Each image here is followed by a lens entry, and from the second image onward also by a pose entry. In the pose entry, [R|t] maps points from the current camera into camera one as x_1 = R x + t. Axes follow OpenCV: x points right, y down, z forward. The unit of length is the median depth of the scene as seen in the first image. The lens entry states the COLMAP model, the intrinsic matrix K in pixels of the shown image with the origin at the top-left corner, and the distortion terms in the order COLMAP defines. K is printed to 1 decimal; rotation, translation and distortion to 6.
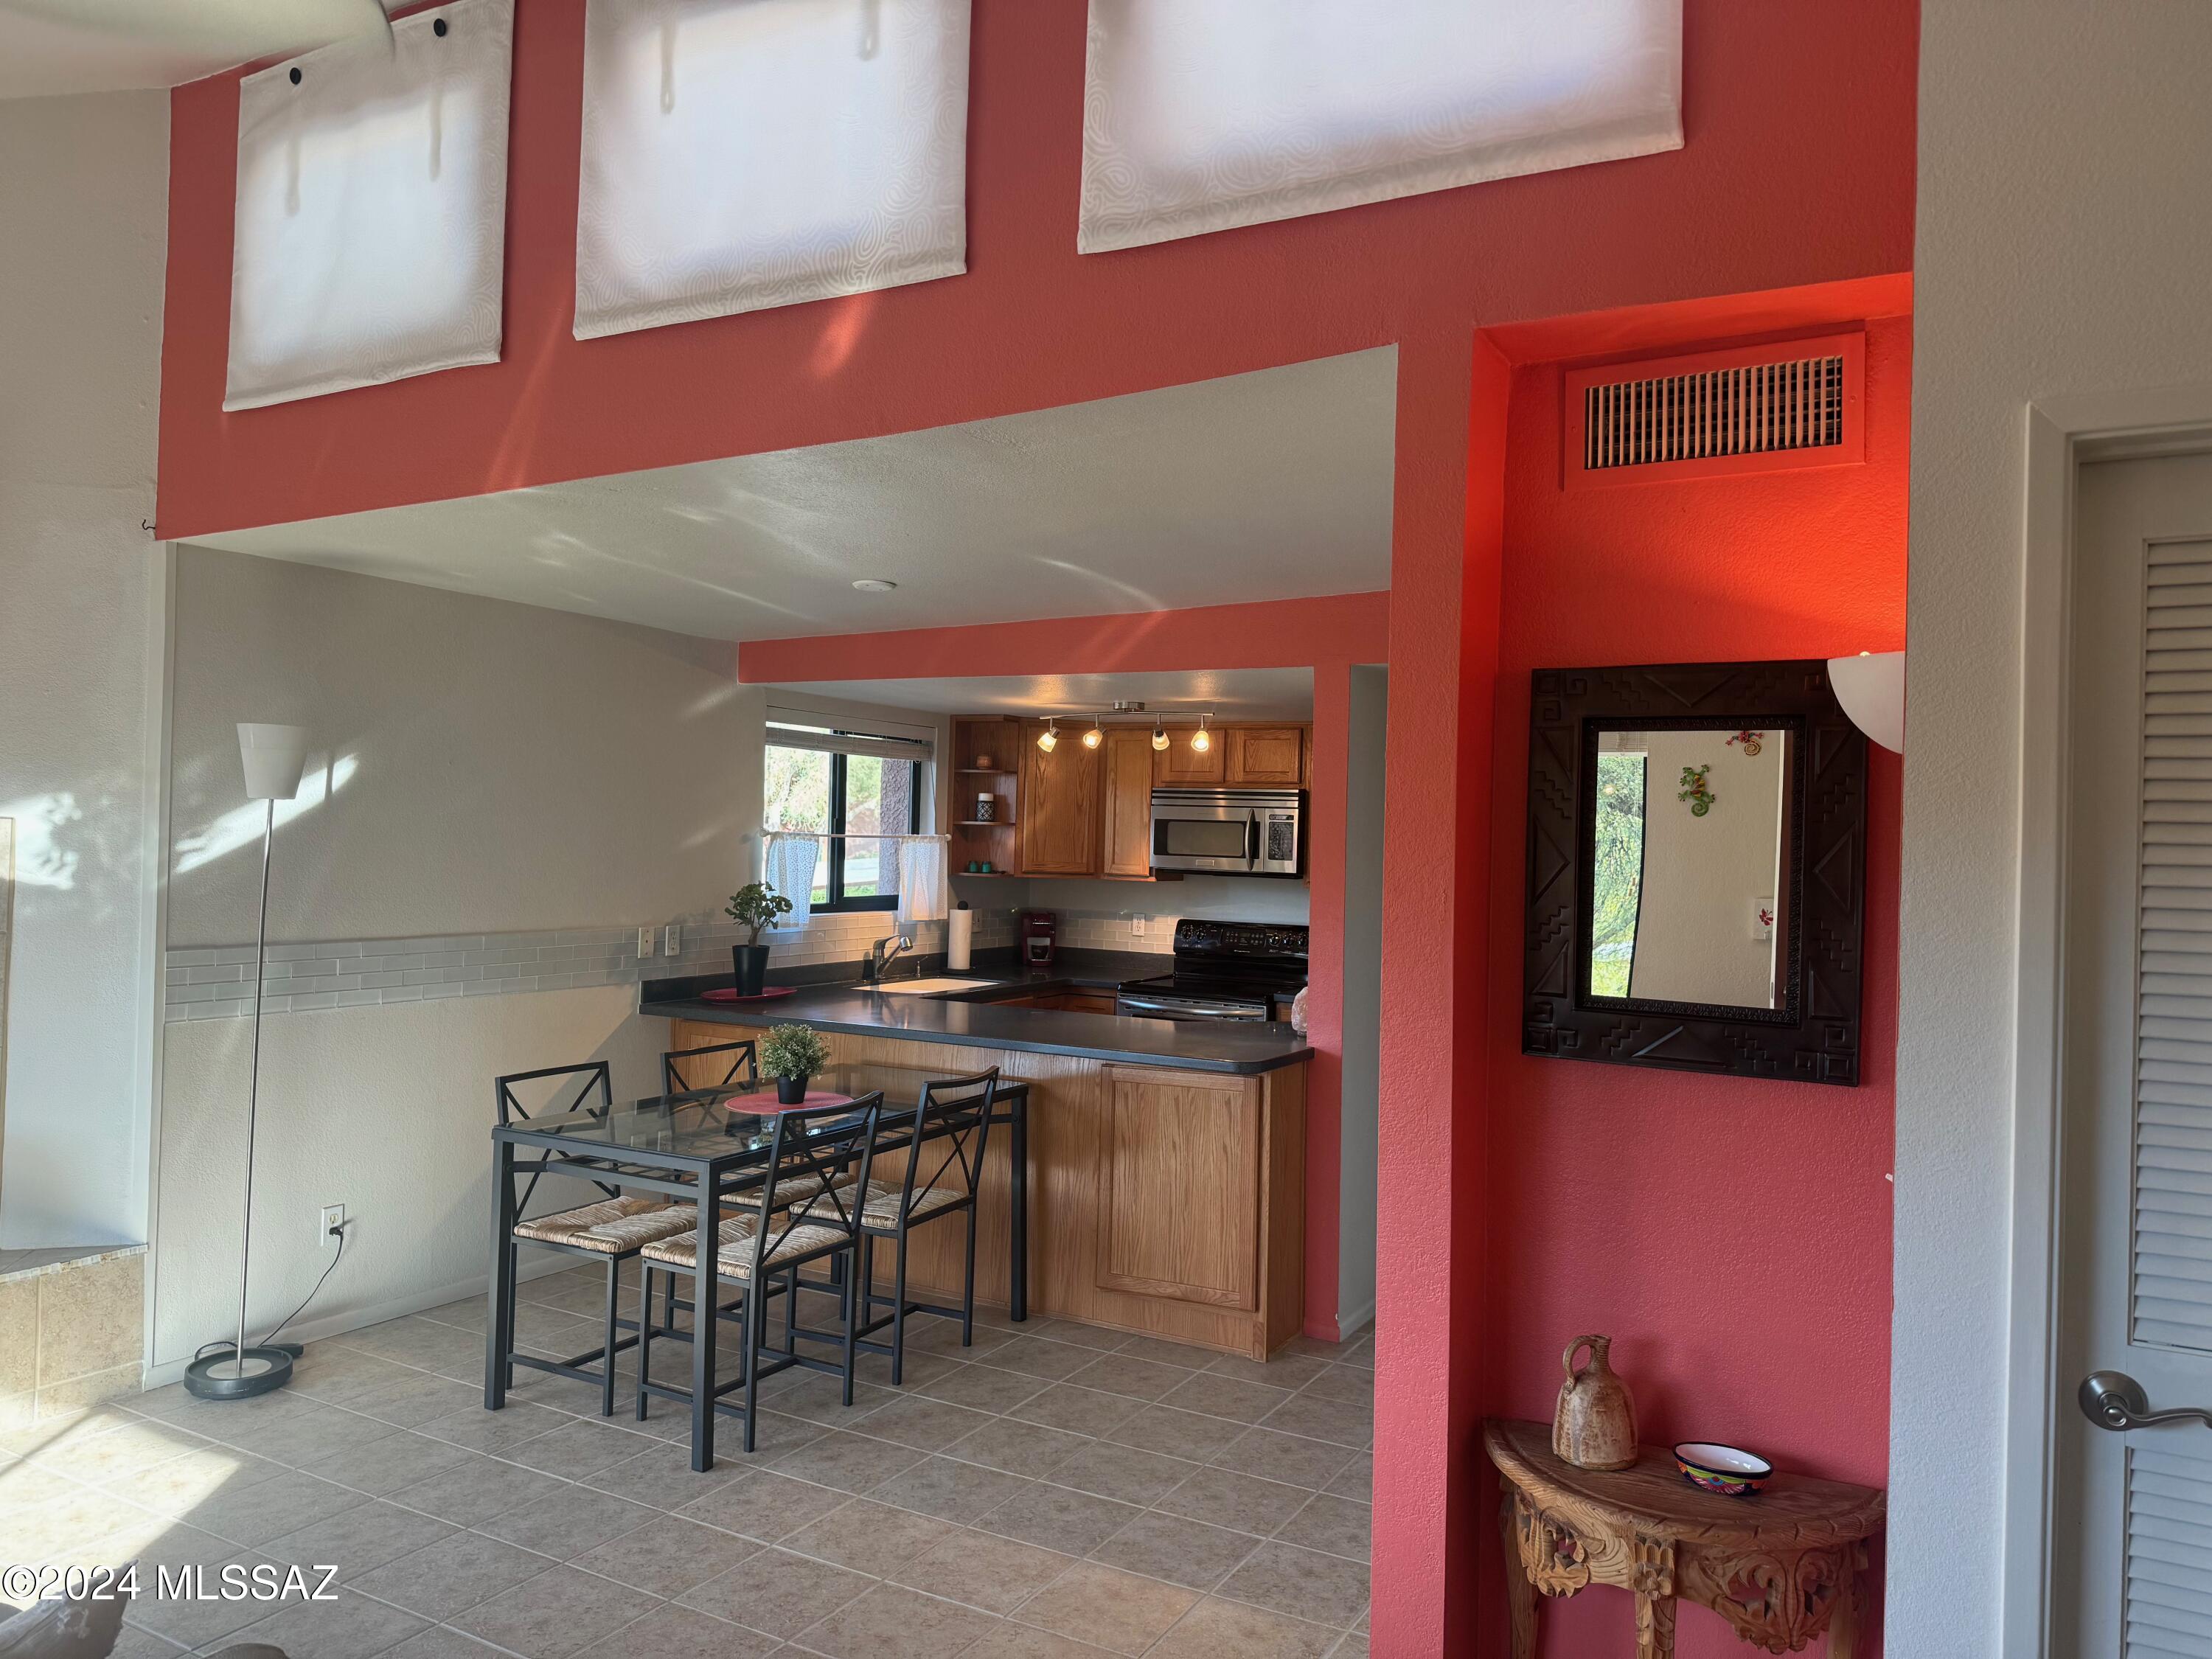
lens RADIAL K [[1536.5, 0, 1106.0], [0, 1536.5, 829.5], [0, 0, 1]] dist [-0.000853, -0.021944]
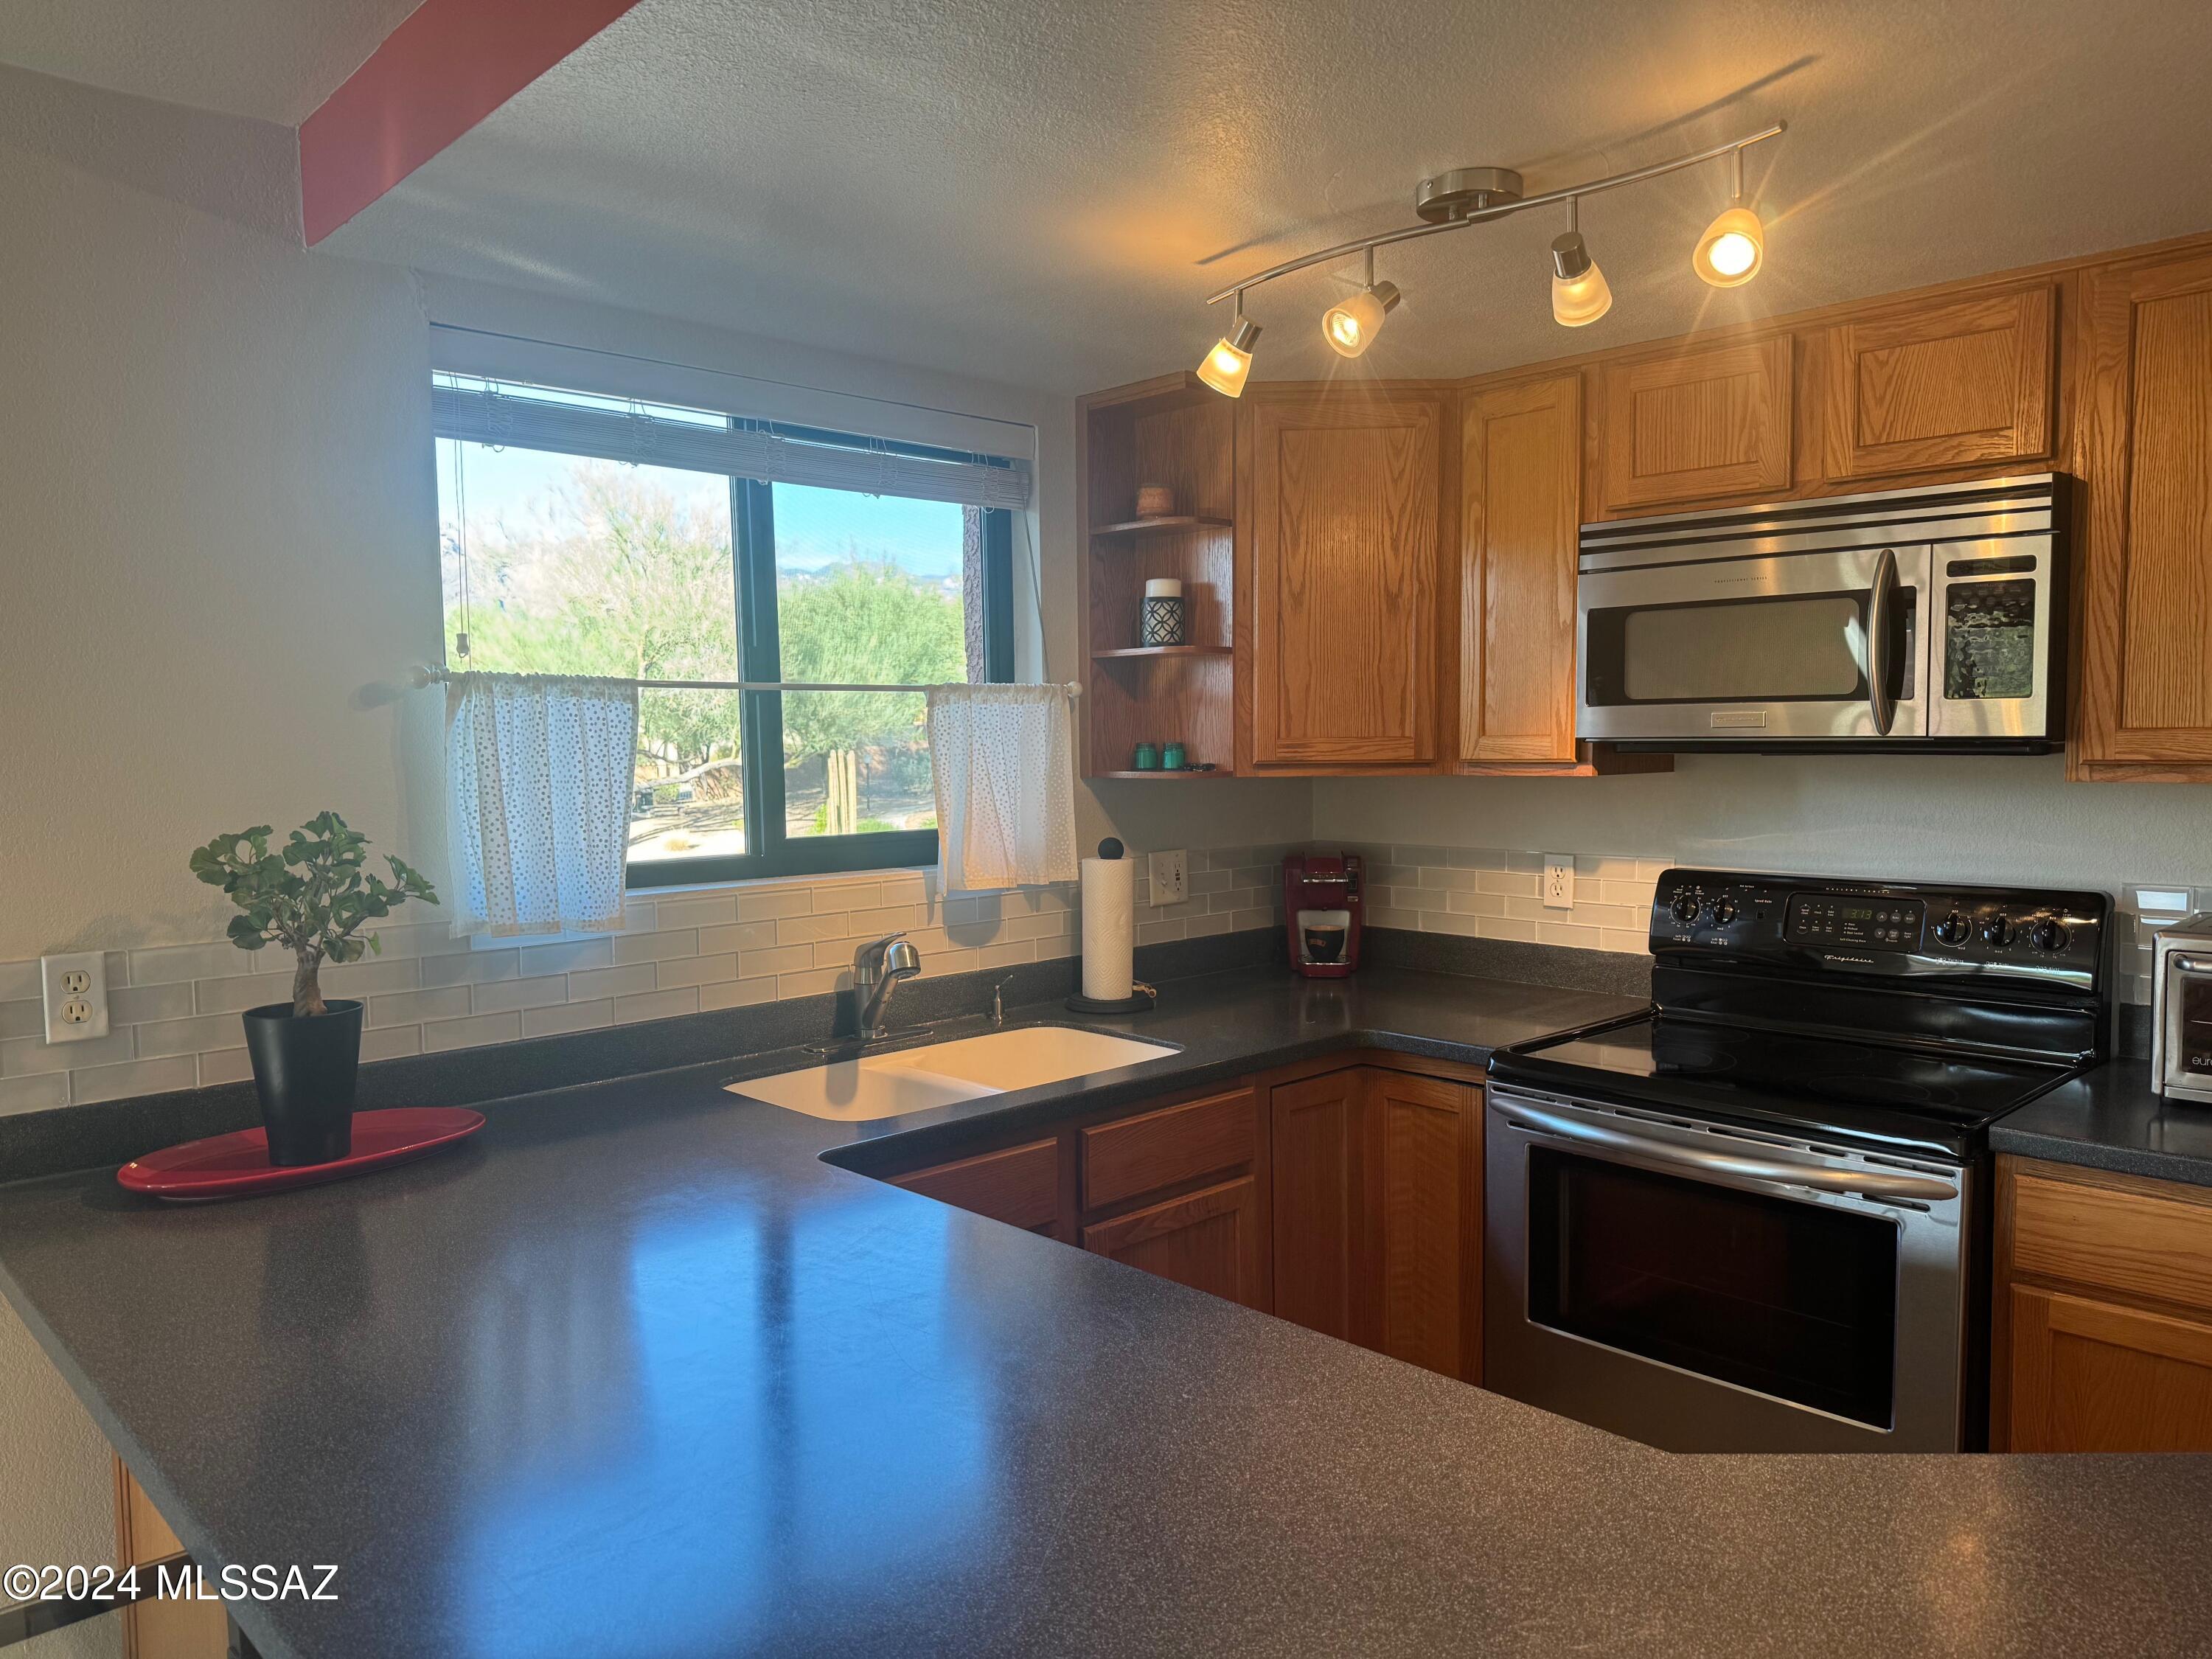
lens RADIAL K [[1525.8, 0, 1074.1], [0, 1525.8, 864.2], [0, 0, 1]] dist [0.001815, -0.004770]
pose [[0.947426, -0.015315, -0.319607, 0.057146], [0.042249, 0.996096, 0.077509, 0.038429], [0.317173, -0.086937, 0.944375, 1.107565]]
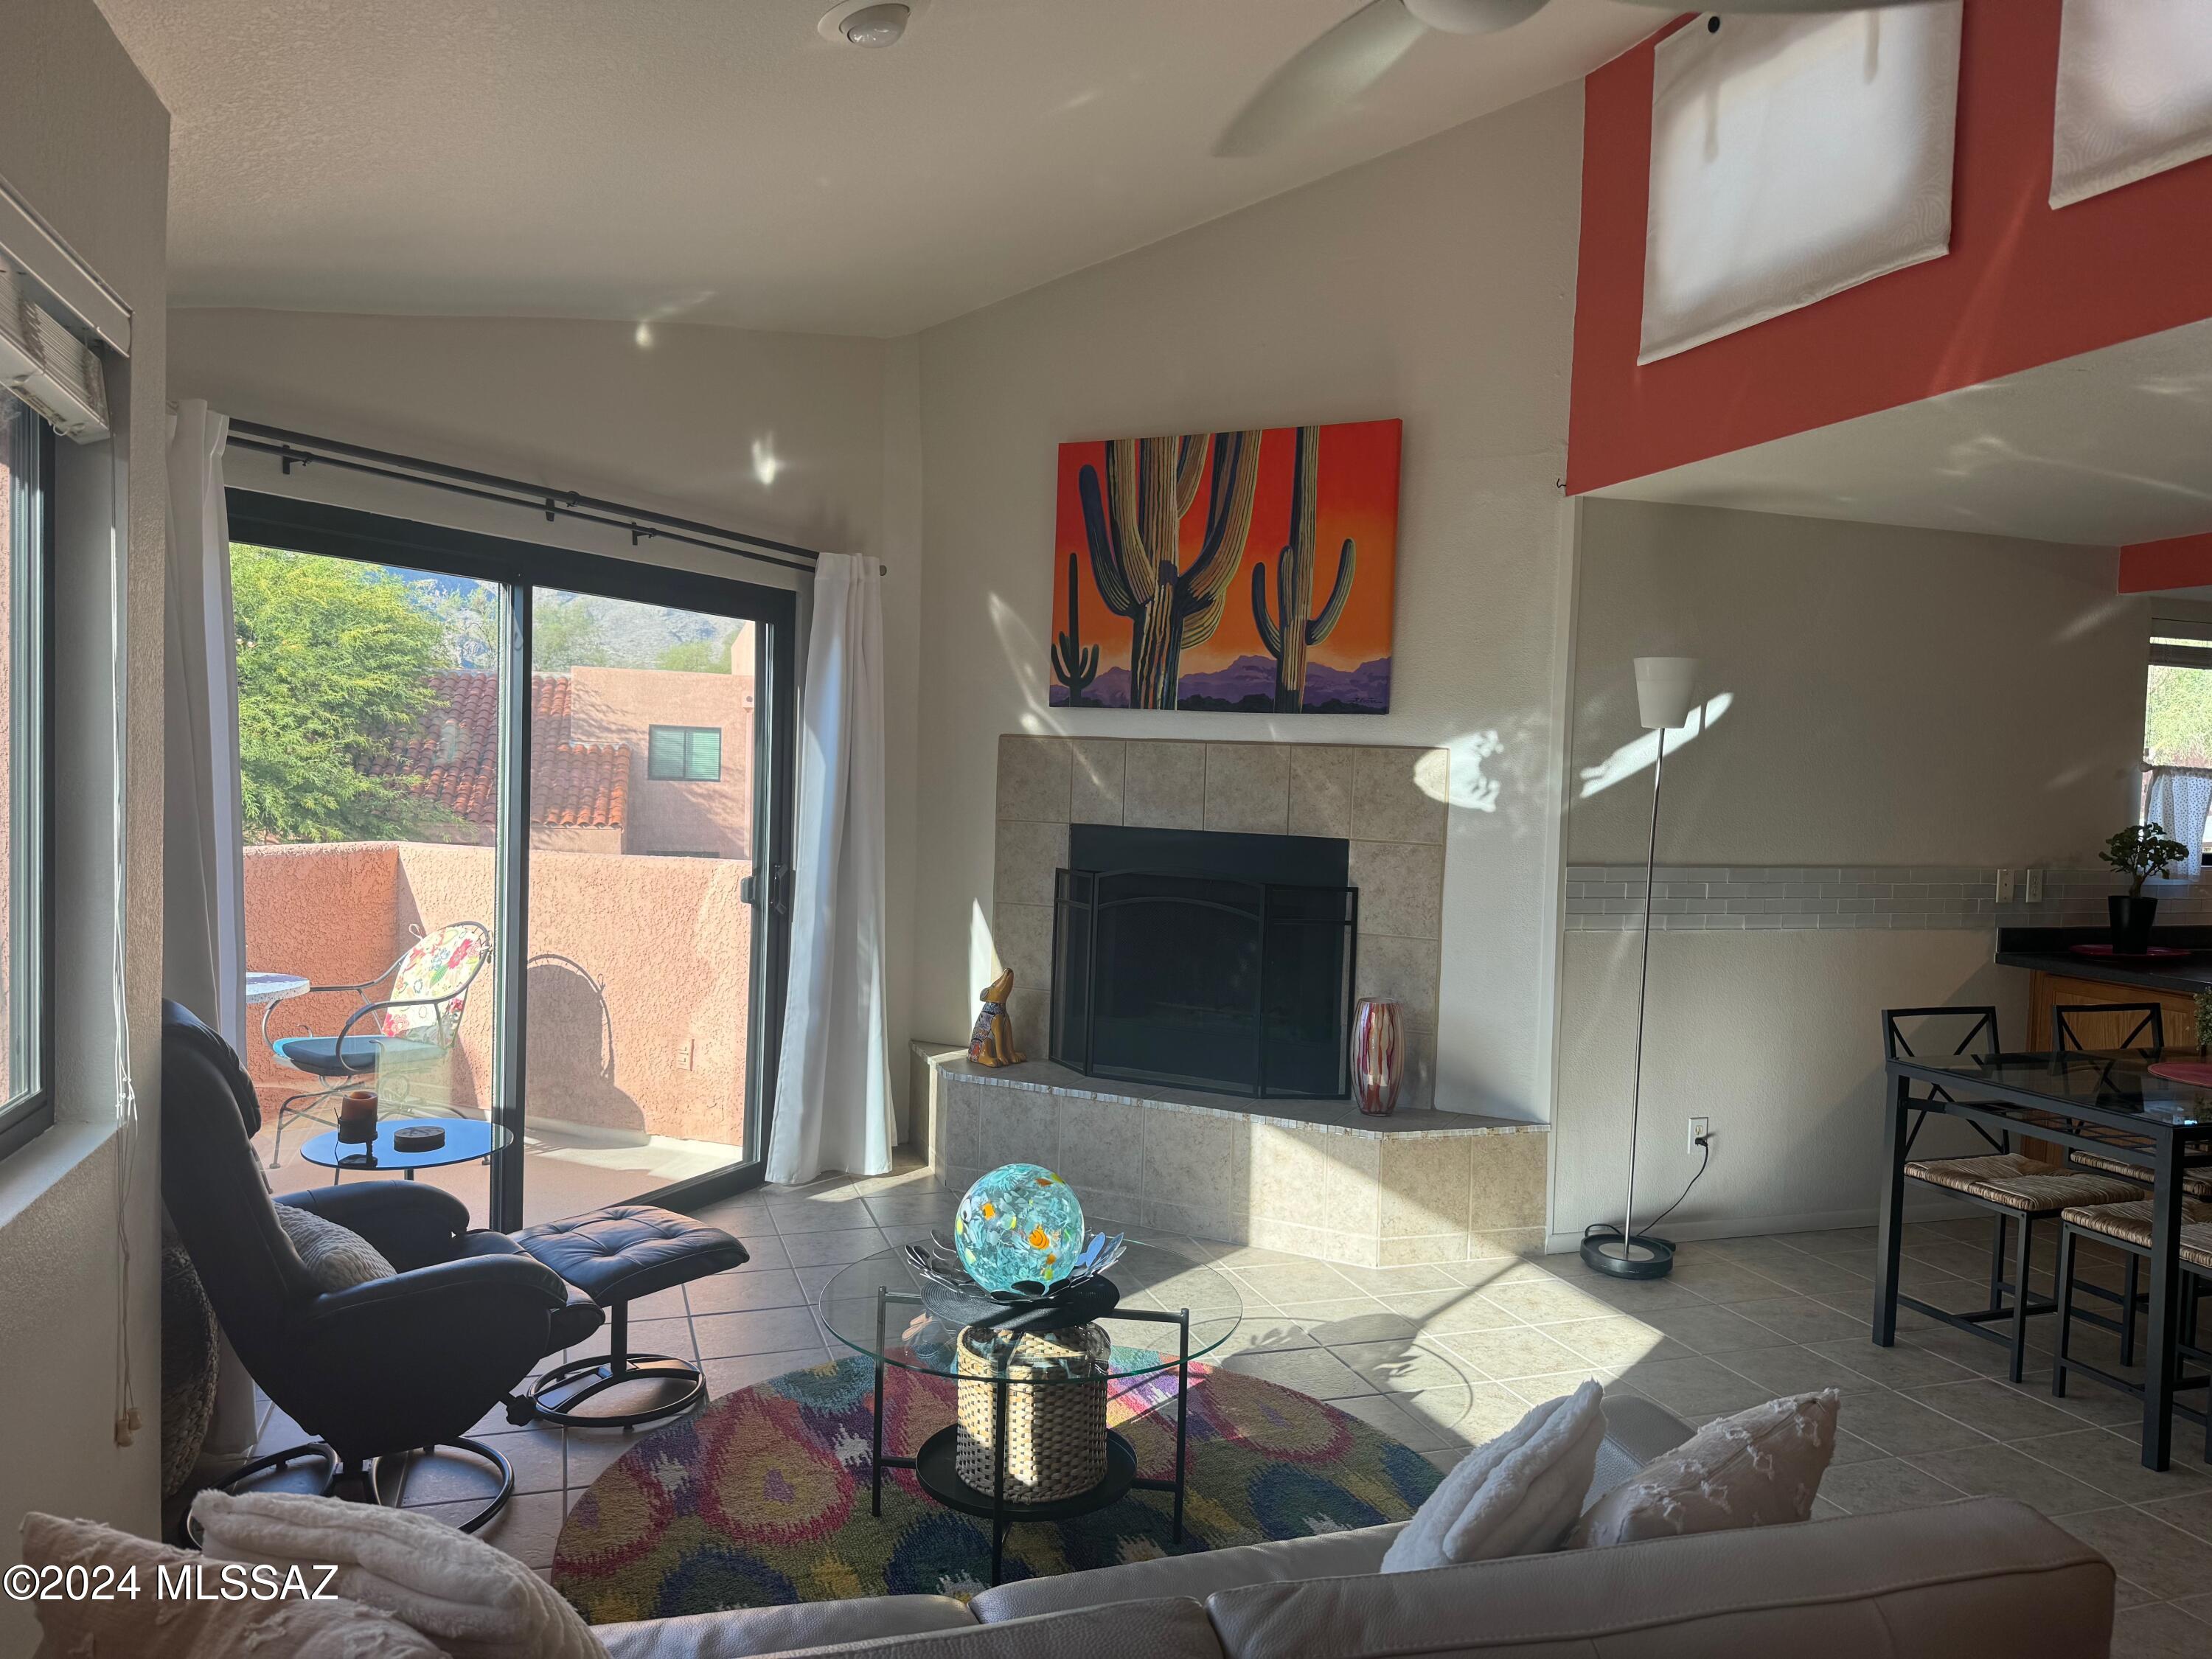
lens RADIAL K [[1536.5, 0, 1106.0], [0, 1536.5, 829.5], [0, 0, 1]] dist [-0.000853, -0.021944]
pose [[0.722682, 0.023114, -0.690794, -0.079869], [-0.000527, 0.999459, 0.032891, 0.014601], [0.691180, -0.023406, 0.722303, -0.037896]]
